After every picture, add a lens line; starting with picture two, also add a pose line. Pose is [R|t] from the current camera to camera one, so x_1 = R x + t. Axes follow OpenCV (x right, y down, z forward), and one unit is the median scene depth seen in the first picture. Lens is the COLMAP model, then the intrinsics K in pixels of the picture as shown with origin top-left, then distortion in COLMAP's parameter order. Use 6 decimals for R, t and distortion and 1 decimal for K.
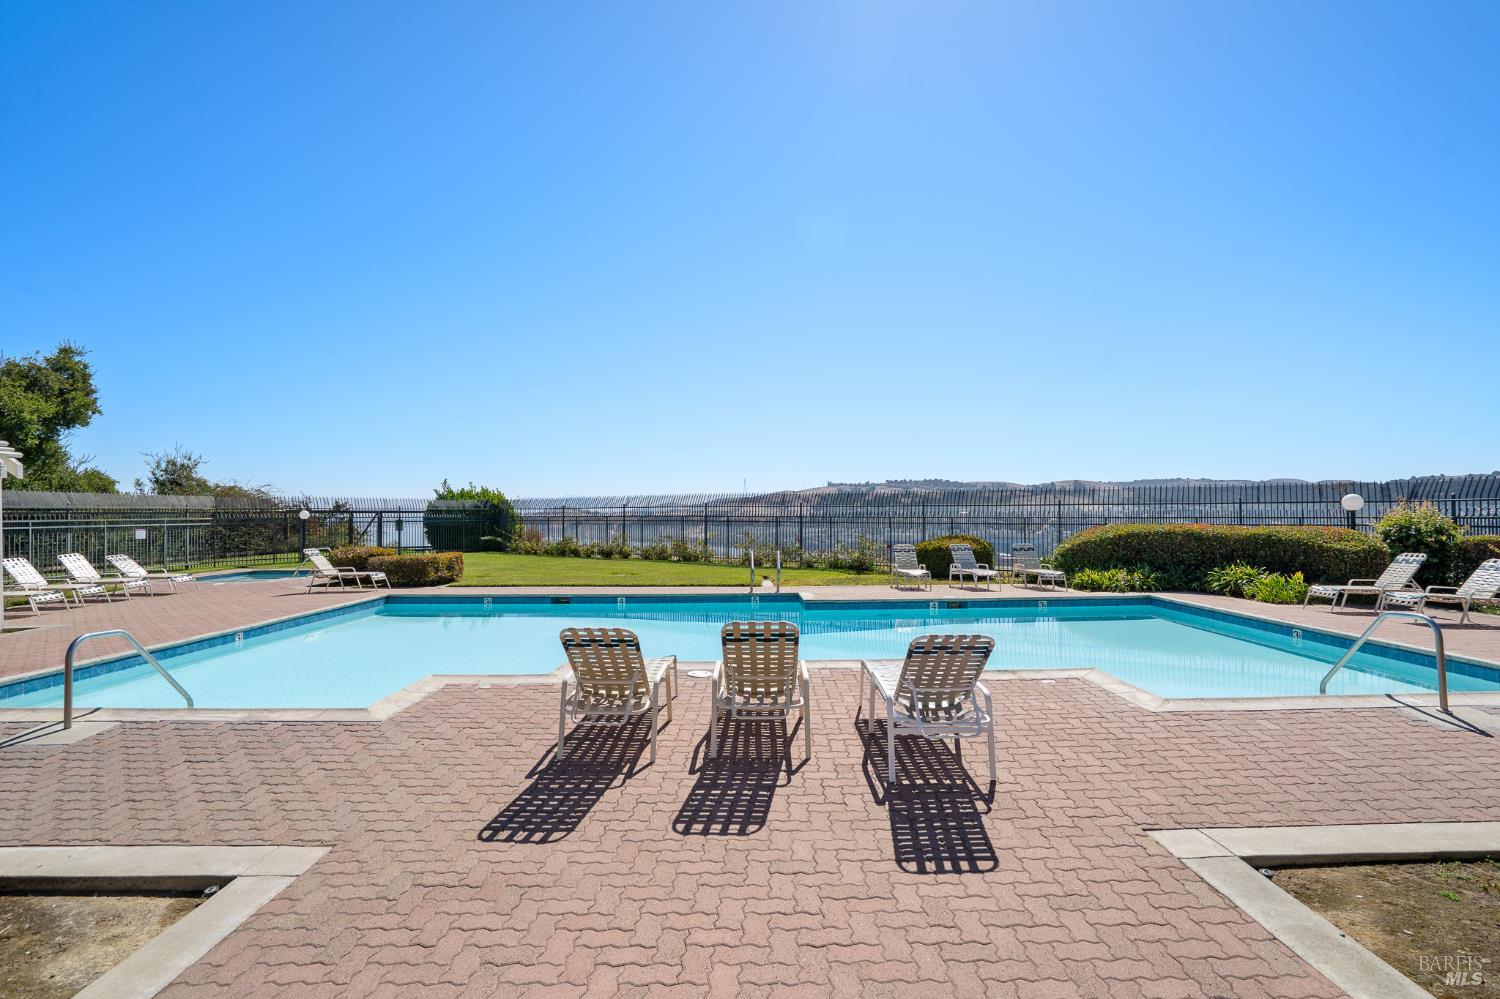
lens RADIAL K [[685.5, 0, 750.1], [0, 685.5, 507.6], [0, 0, 1]] dist [-0.003530, 0.000648]
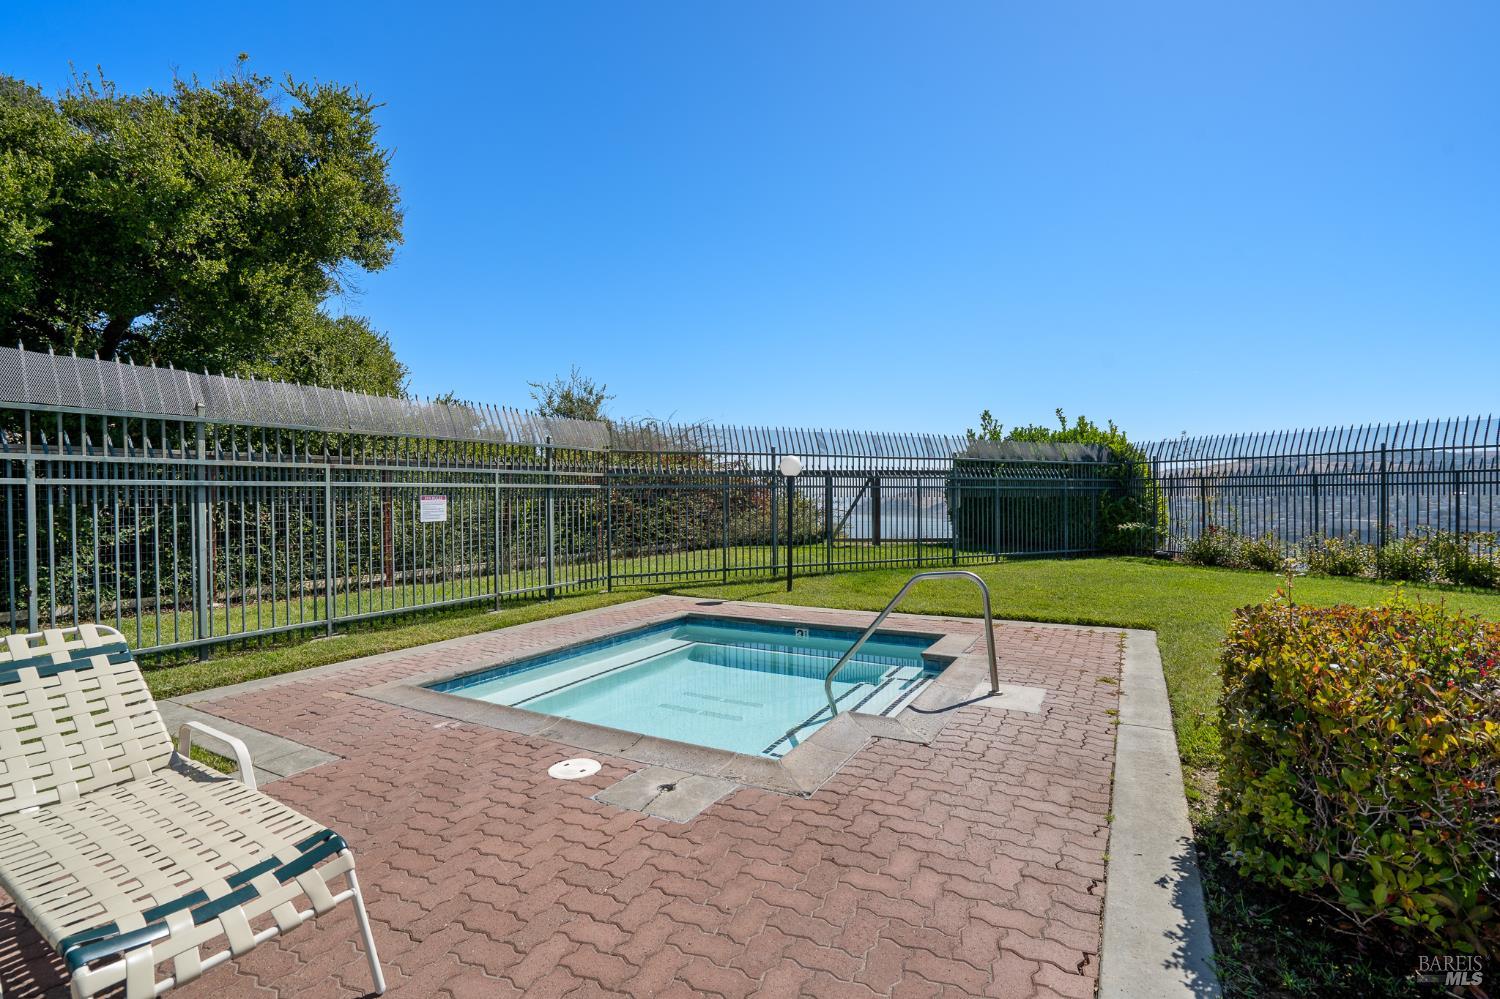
lens RADIAL K [[685.5, 0, 750.1], [0, 685.5, 507.6], [0, 0, 1]] dist [-0.003530, 0.000648]
pose [[0.877358, 0.004895, -0.479811, -0.385233], [0.009631, 0.999567, 0.027808, 0.019891], [0.479740, -0.029018, 0.876931, 0.512584]]
